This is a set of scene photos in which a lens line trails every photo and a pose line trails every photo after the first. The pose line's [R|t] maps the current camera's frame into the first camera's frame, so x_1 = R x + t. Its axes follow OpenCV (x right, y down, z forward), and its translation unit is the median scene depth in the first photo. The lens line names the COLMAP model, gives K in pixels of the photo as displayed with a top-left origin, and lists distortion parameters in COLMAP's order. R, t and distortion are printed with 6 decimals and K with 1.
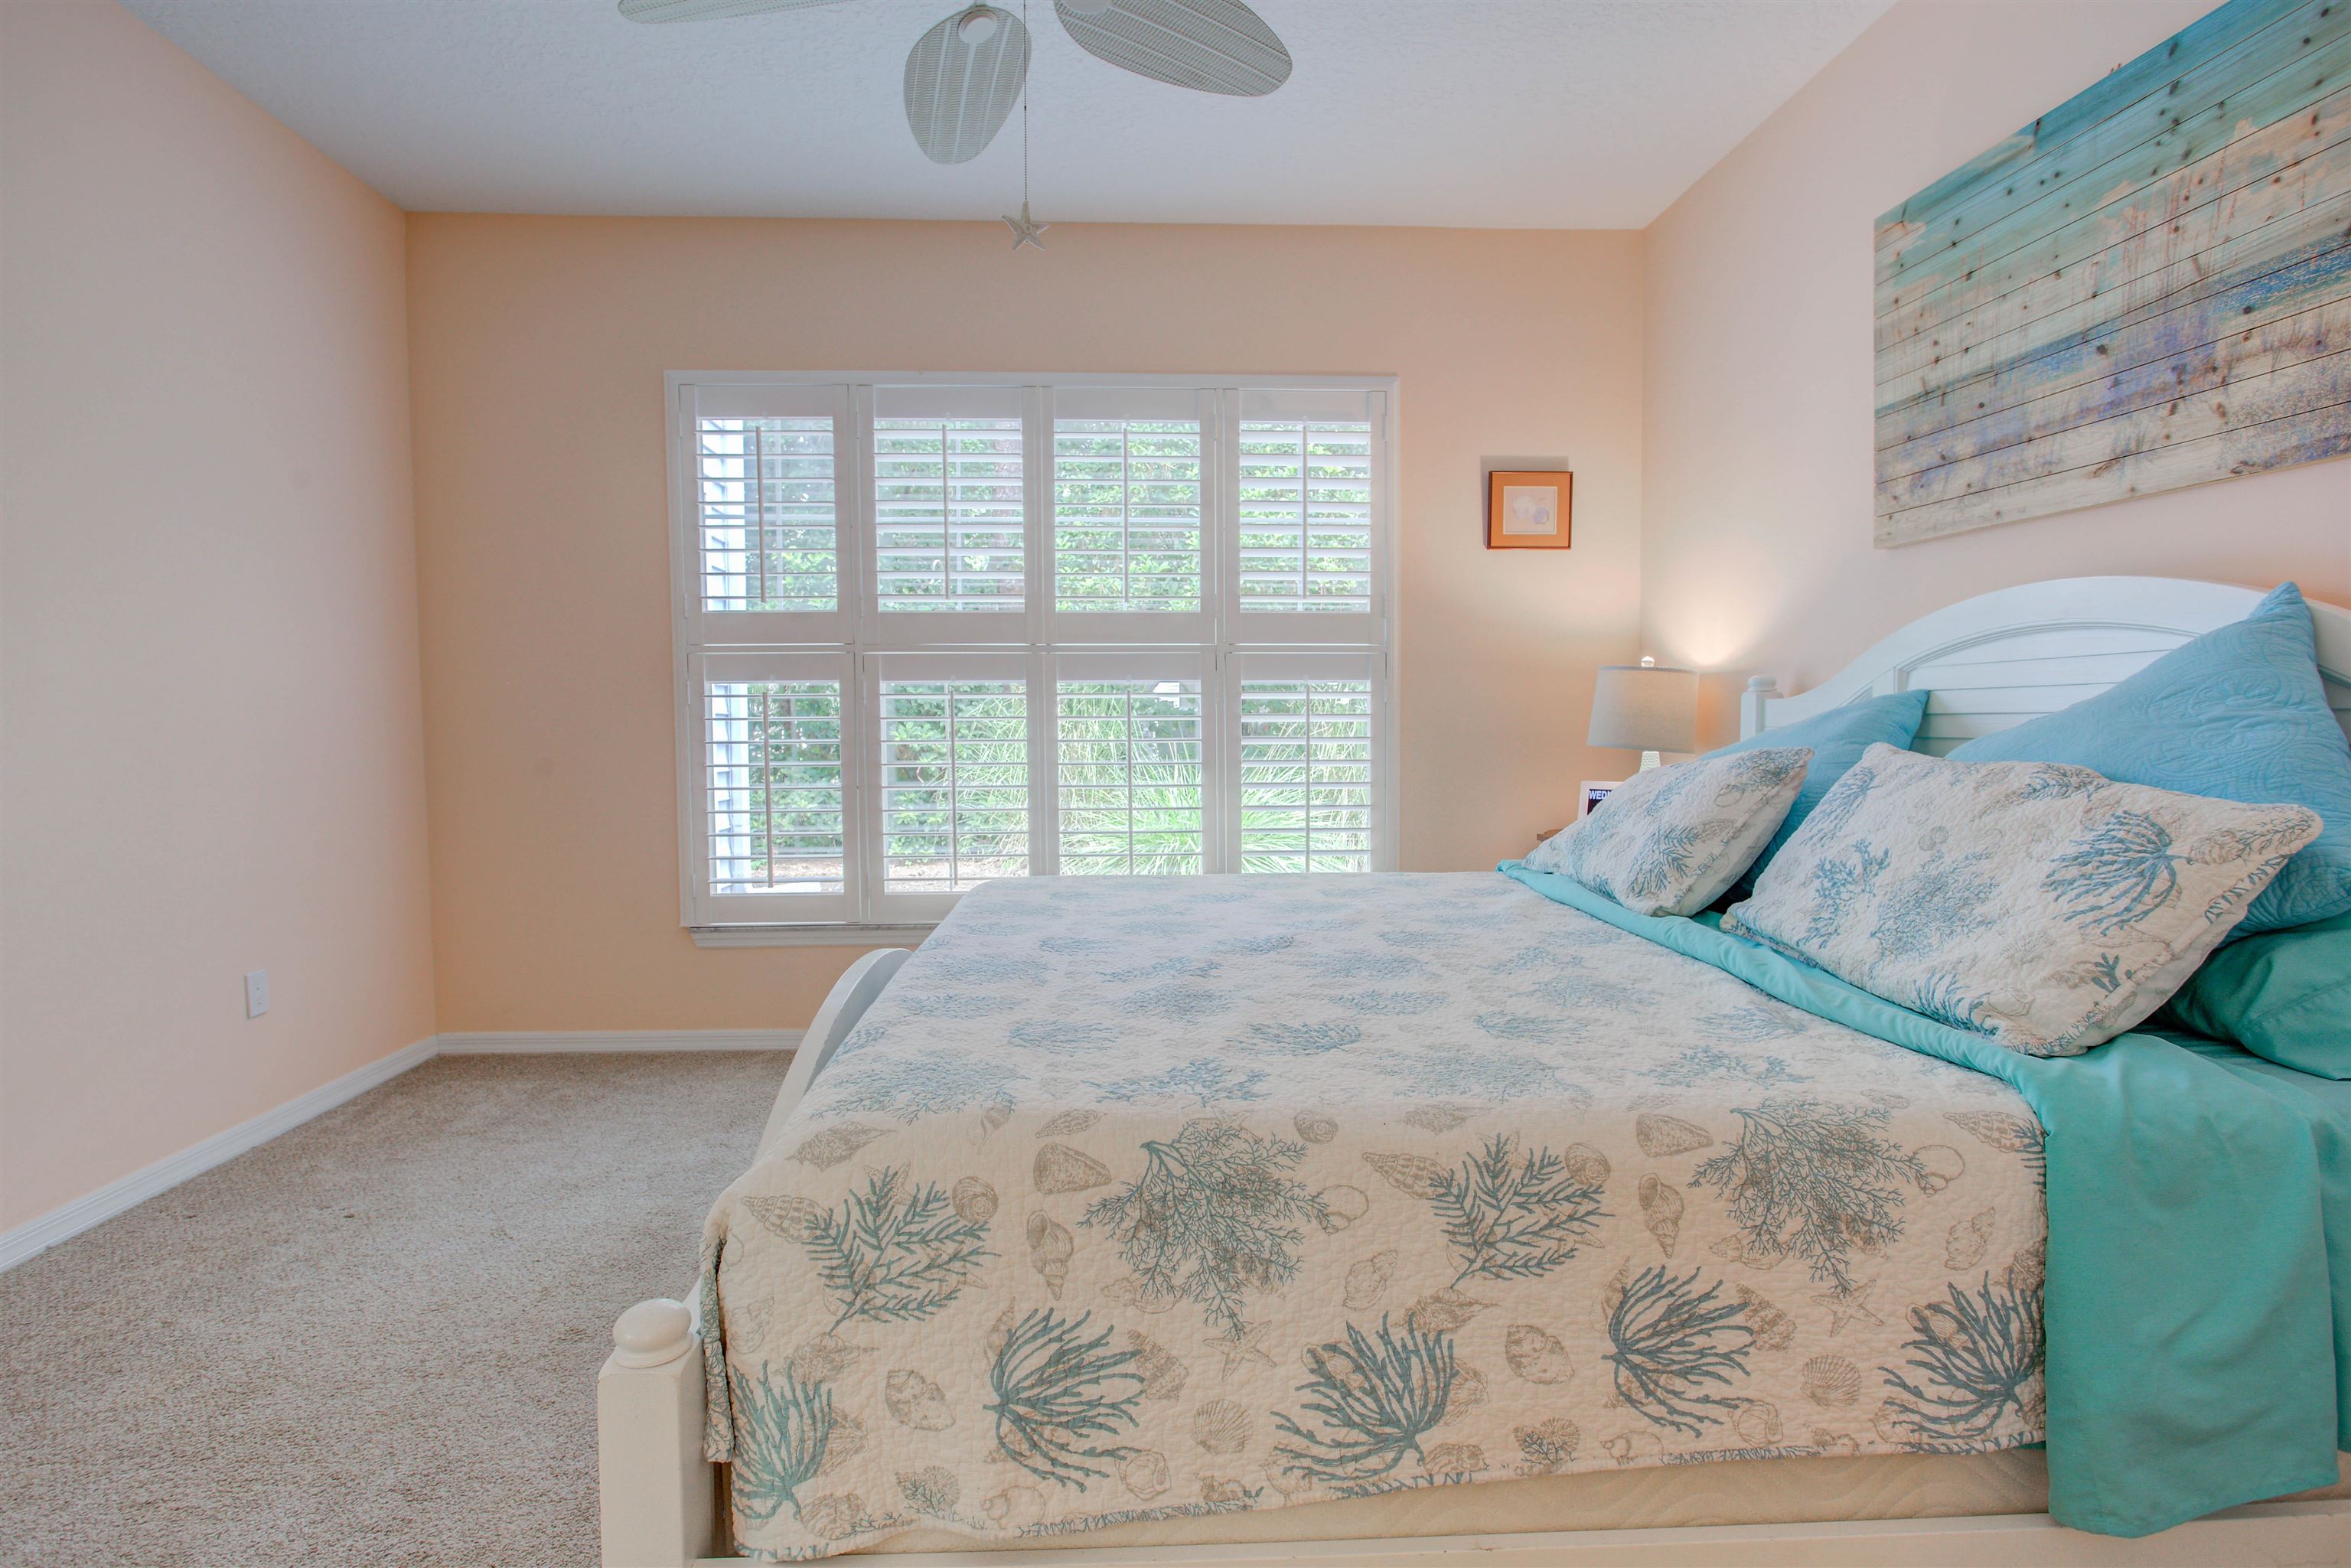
lens RADIAL K [[1180.9, 0, 1163.4], [0, 1180.9, 788.1], [0, 0, 1]] dist [-0.014951, 0.003656]
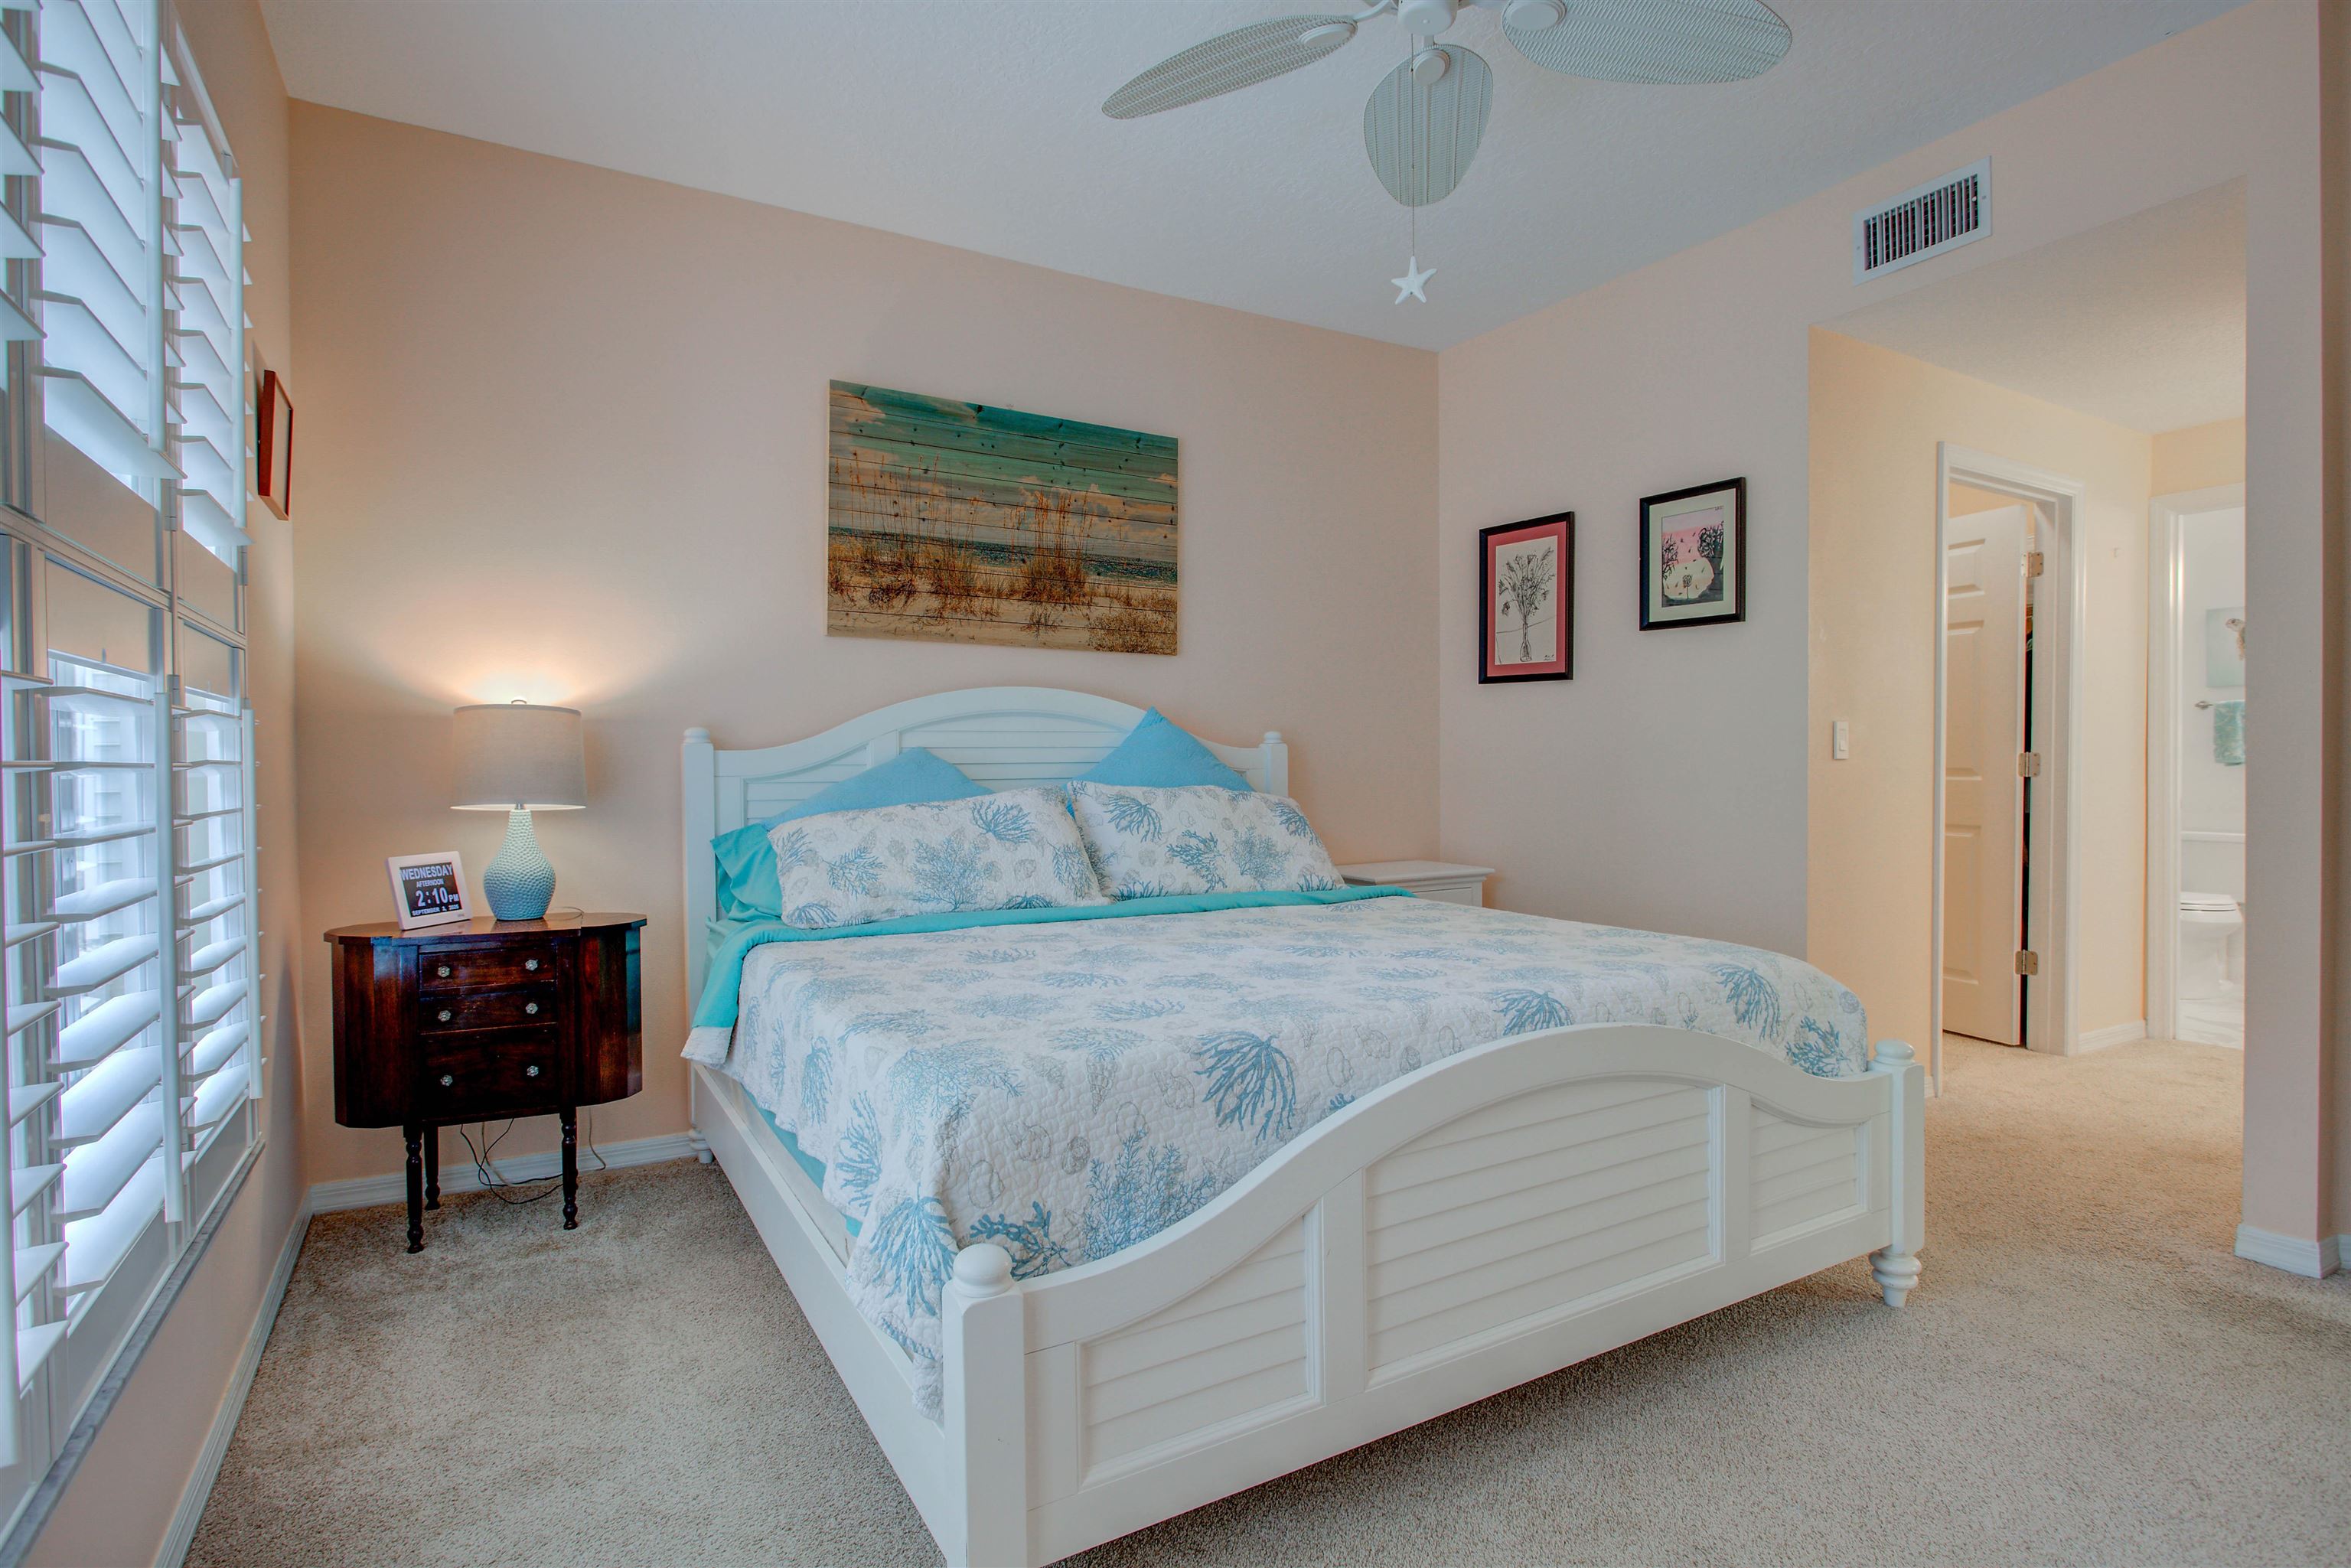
lens RADIAL K [[1186.6, 0, 1167.4], [0, 1186.6, 785.1], [0, 0, 1]] dist [-0.022103, 0.010597]
pose [[-0.457200, -0.008426, 0.889324, -0.805631], [0.061394, 0.997271, 0.041011, -0.082172], [-0.887242, 0.073350, -0.455435, 1.456662]]
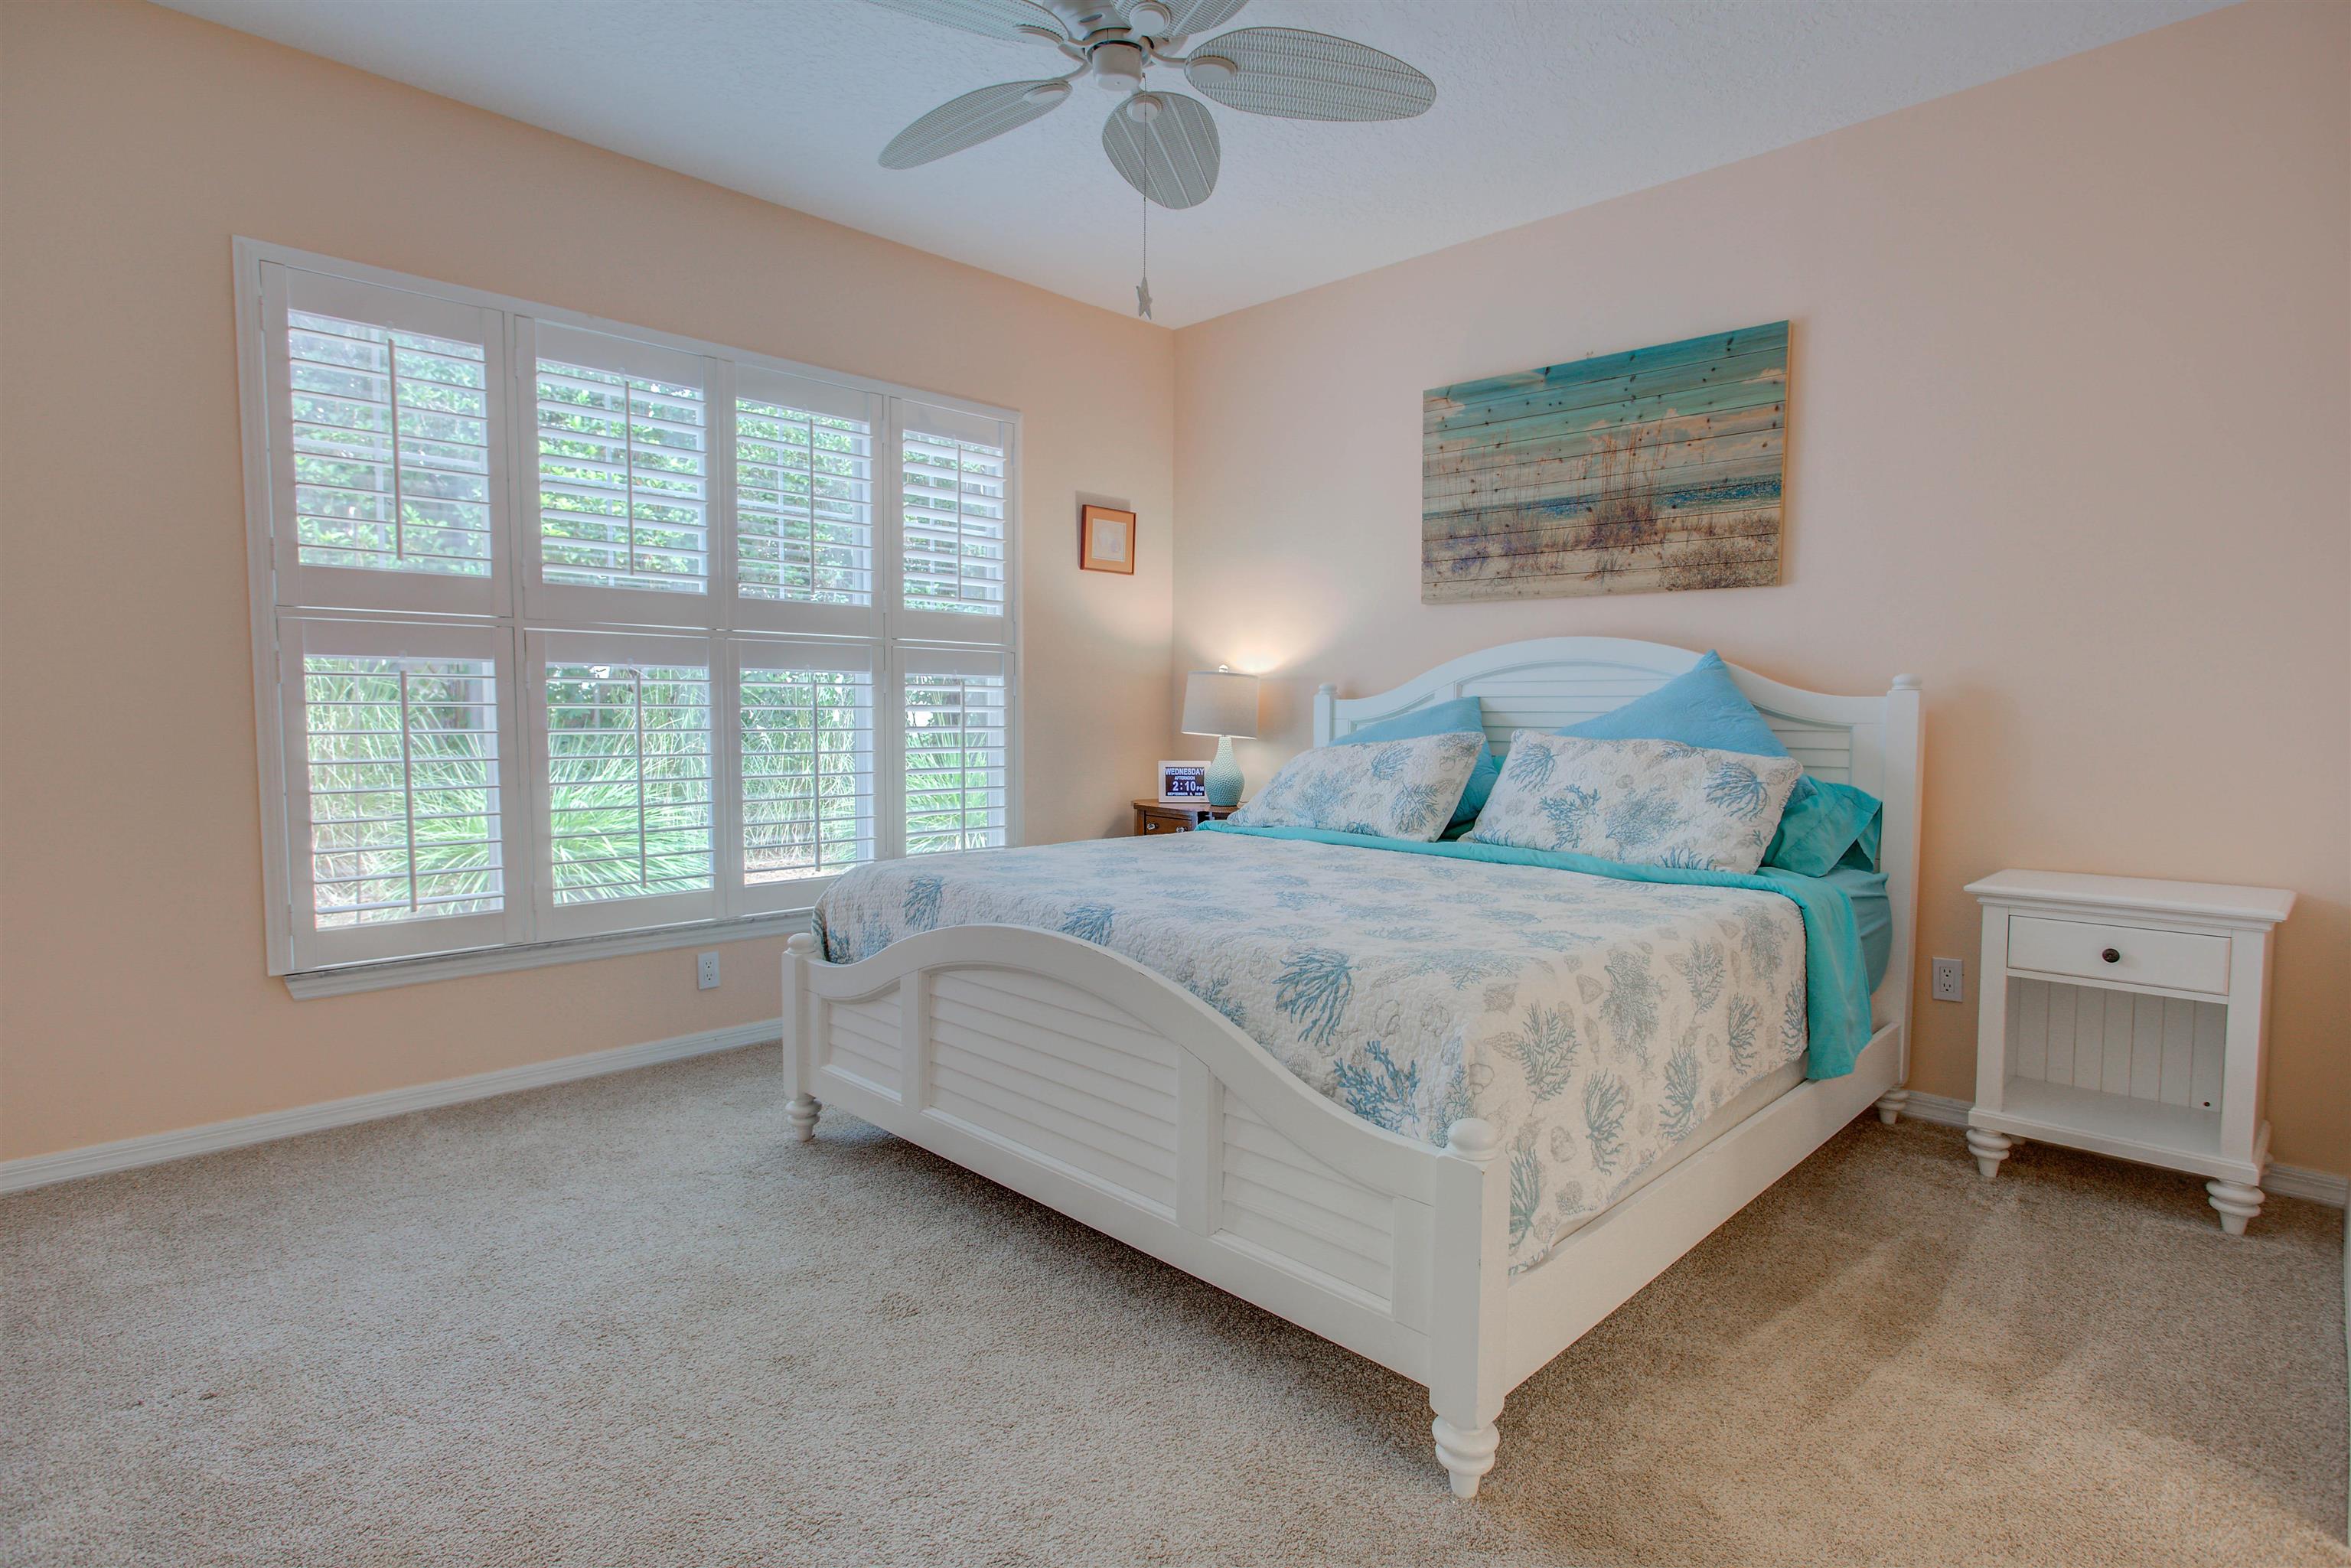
lens RADIAL K [[1186.6, 0, 1167.4], [0, 1186.6, 785.1], [0, 0, 1]] dist [-0.022103, 0.010597]
pose [[0.741835, -0.033386, 0.669751, -0.793723], [0.029408, 0.999419, 0.017245, -0.002973], [-0.669937, 0.006903, 0.742386, 0.081224]]
